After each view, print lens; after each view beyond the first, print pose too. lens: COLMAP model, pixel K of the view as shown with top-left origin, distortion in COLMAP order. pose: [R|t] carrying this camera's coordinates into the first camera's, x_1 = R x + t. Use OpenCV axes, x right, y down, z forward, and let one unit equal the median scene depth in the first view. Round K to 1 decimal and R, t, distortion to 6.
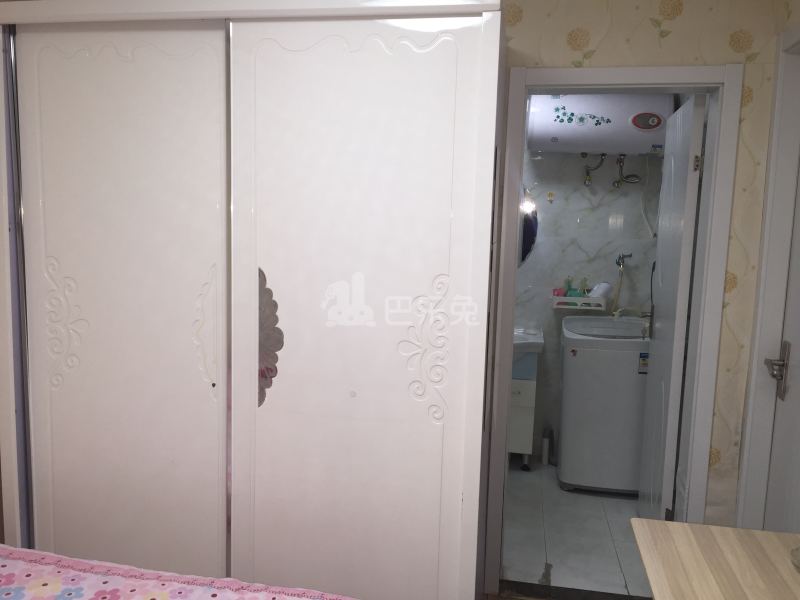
lens RADIAL K [[695.6, 0, 399.9], [0, 695.6, 300.8], [0, 0, 1]] dist [0.065533, -0.087631]
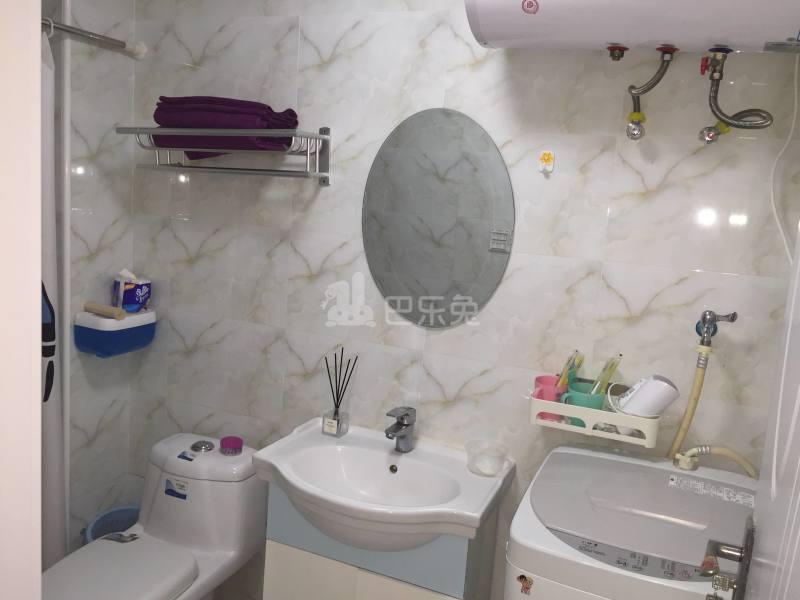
lens RADIAL K [[695.6, 0, 397.2], [0, 695.6, 300.3], [0, 0, 1]] dist [0.065533, -0.087631]
pose [[0.973981, 0.074878, -0.213901, 0.227368], [-0.071364, 0.997159, 0.024117, -0.069543], [0.215099, -0.008224, 0.976558, 0.568643]]
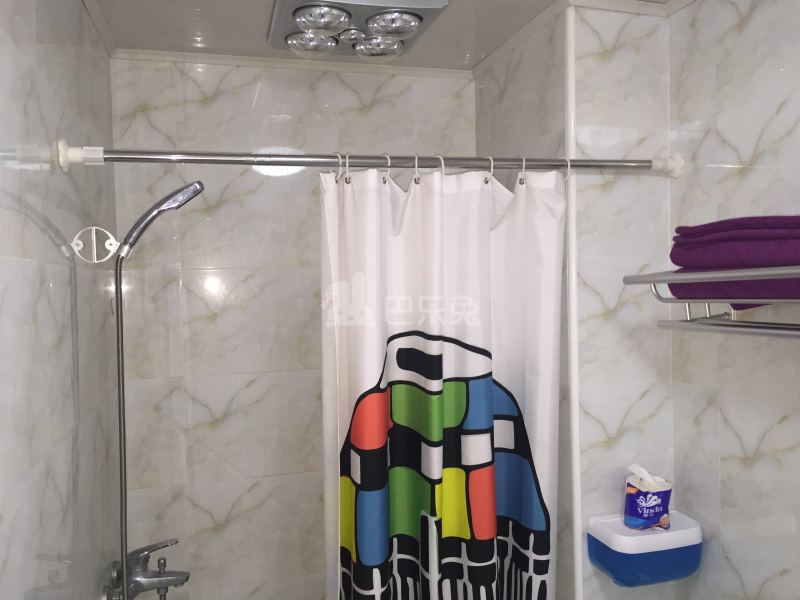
lens RADIAL K [[695.6, 0, 400.1], [0, 695.6, 297.6], [0, 0, 1]] dist [0.065533, -0.087631]
pose [[0.439628, -0.012310, -0.898095, 0.193854], [-0.076934, 0.995715, -0.051308, -0.128767], [0.894879, 0.091651, 0.436798, 0.755732]]
